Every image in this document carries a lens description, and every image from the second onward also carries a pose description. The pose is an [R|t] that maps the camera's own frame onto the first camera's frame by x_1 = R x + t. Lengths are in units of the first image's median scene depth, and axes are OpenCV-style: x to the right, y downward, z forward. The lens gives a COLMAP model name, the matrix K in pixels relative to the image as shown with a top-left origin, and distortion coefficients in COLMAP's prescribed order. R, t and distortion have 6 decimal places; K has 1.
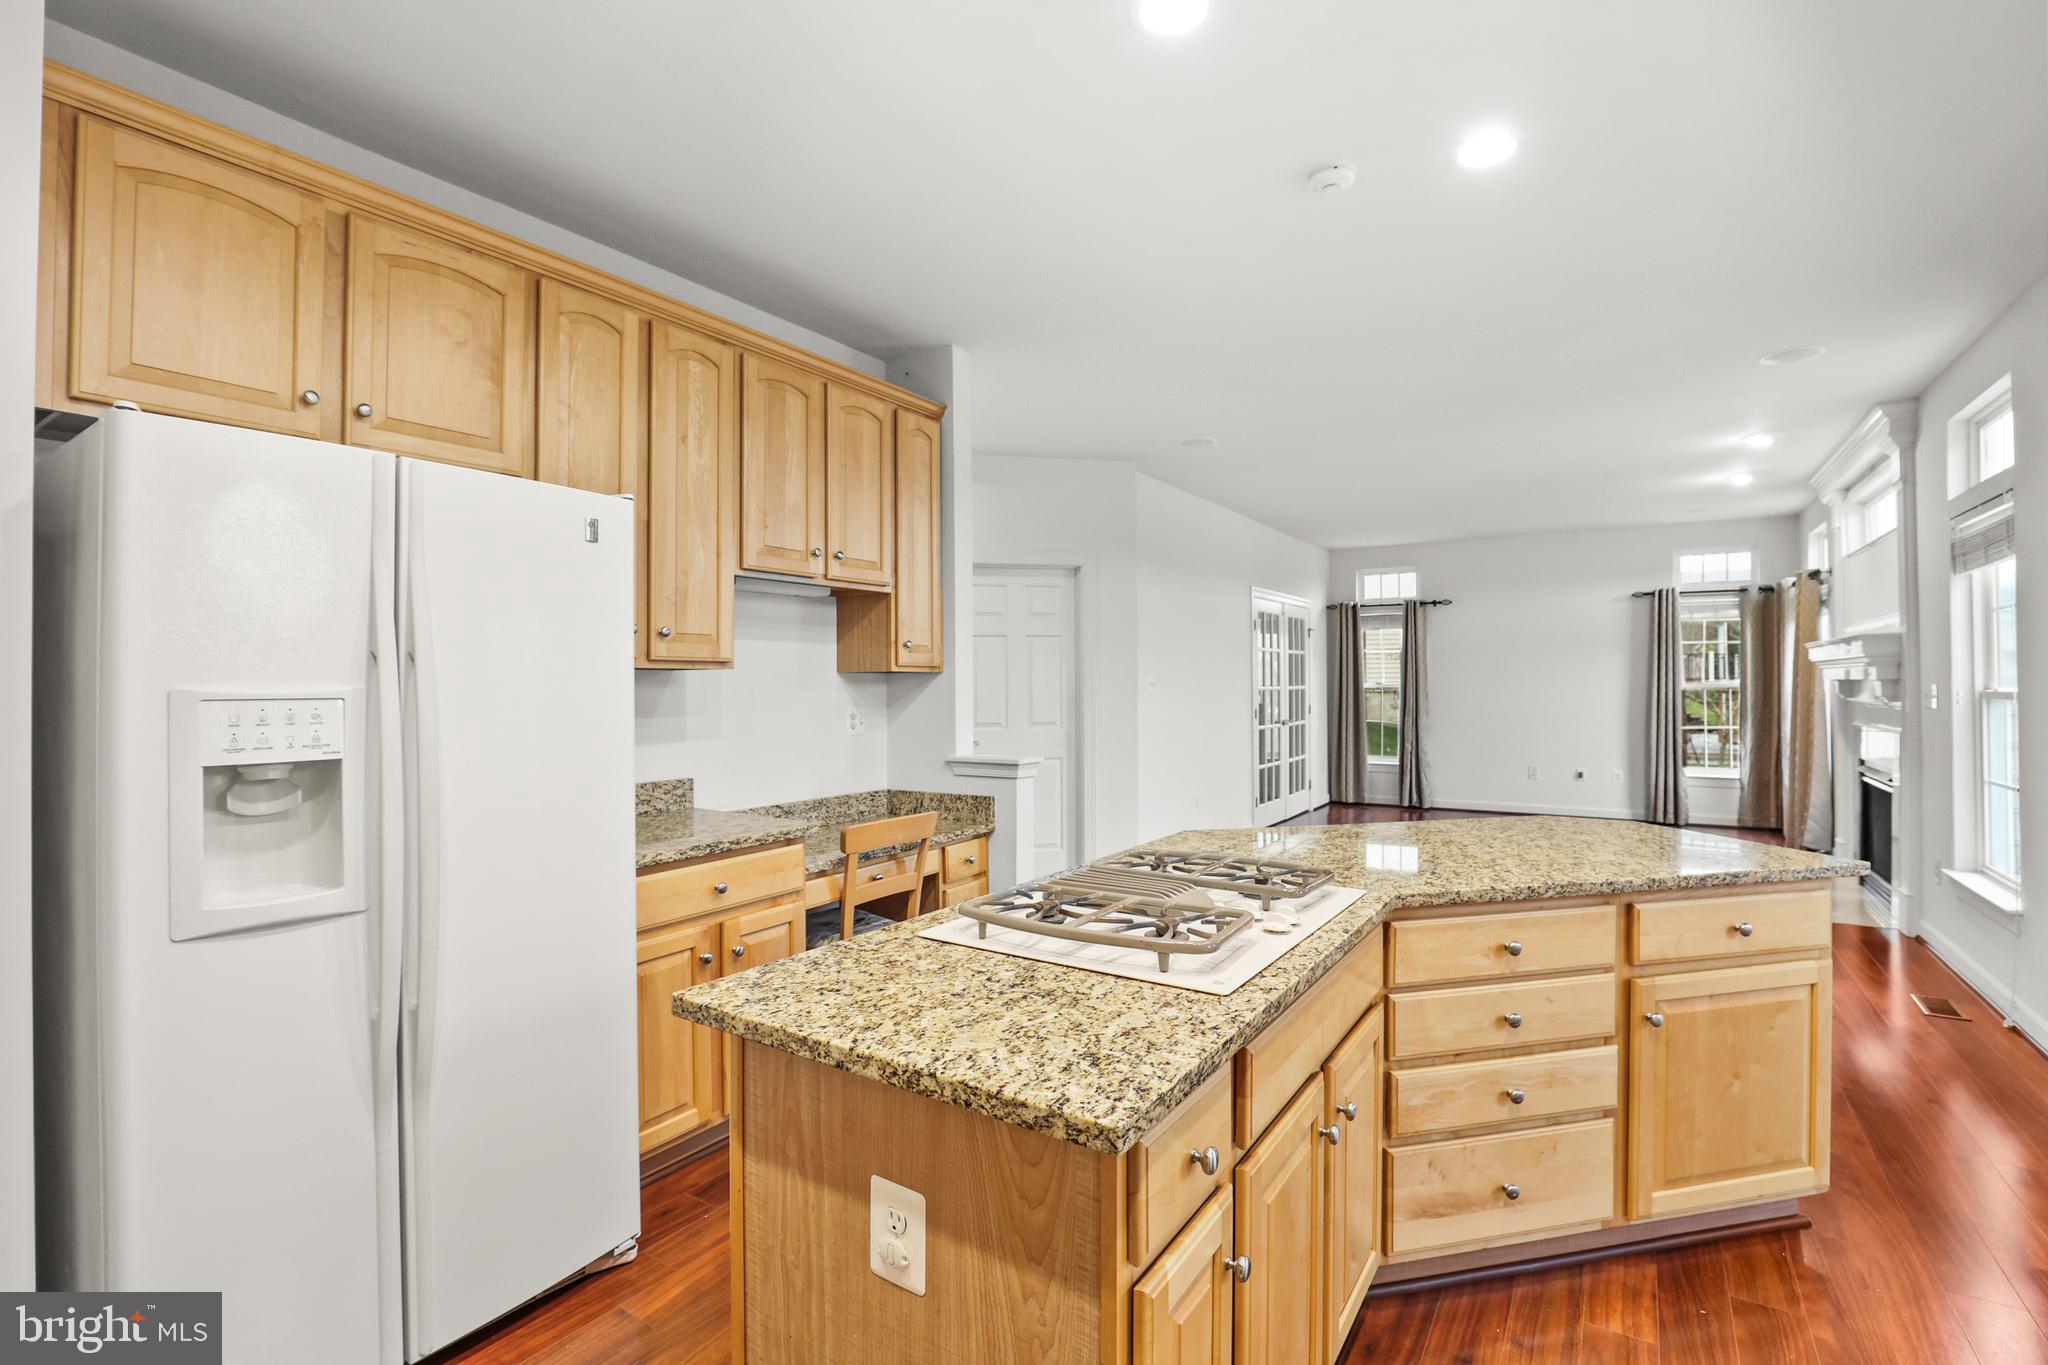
lens RADIAL K [[936.9, 0, 1011.3], [0, 936.9, 675.7], [0, 0, 1]] dist [-0.032903, 0.009247]
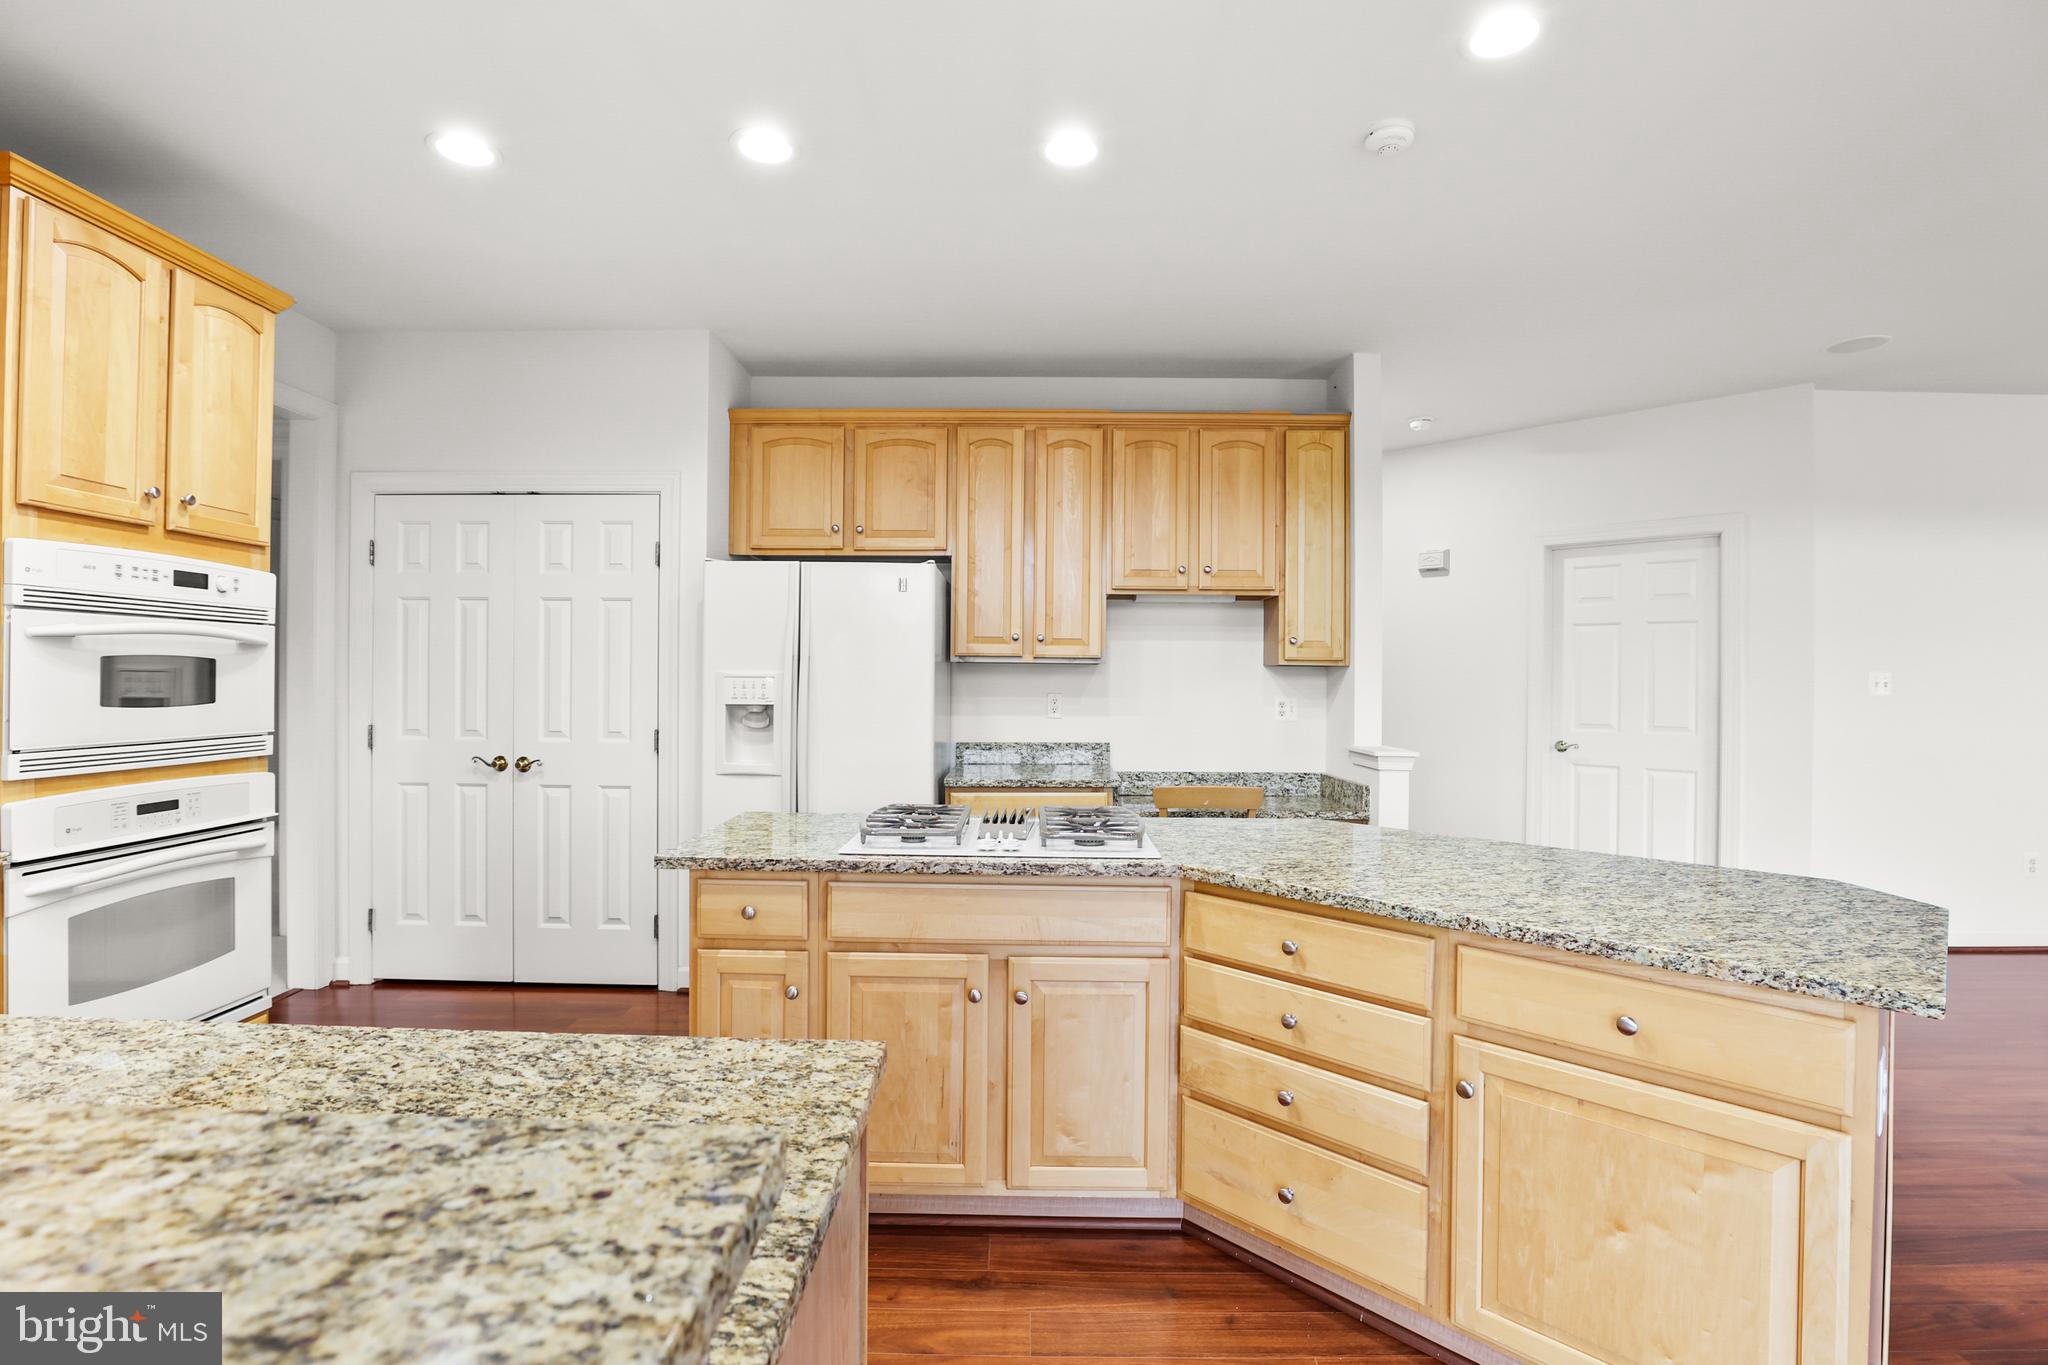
lens RADIAL K [[936.9, 0, 1011.3], [0, 936.9, 675.7], [0, 0, 1]] dist [-0.032903, 0.009247]
pose [[0.540660, 0.009037, -0.841193, 0.742310], [-0.003757, 0.999958, 0.008328, 0.000276], [0.841233, -0.001342, 0.540671, 0.137260]]
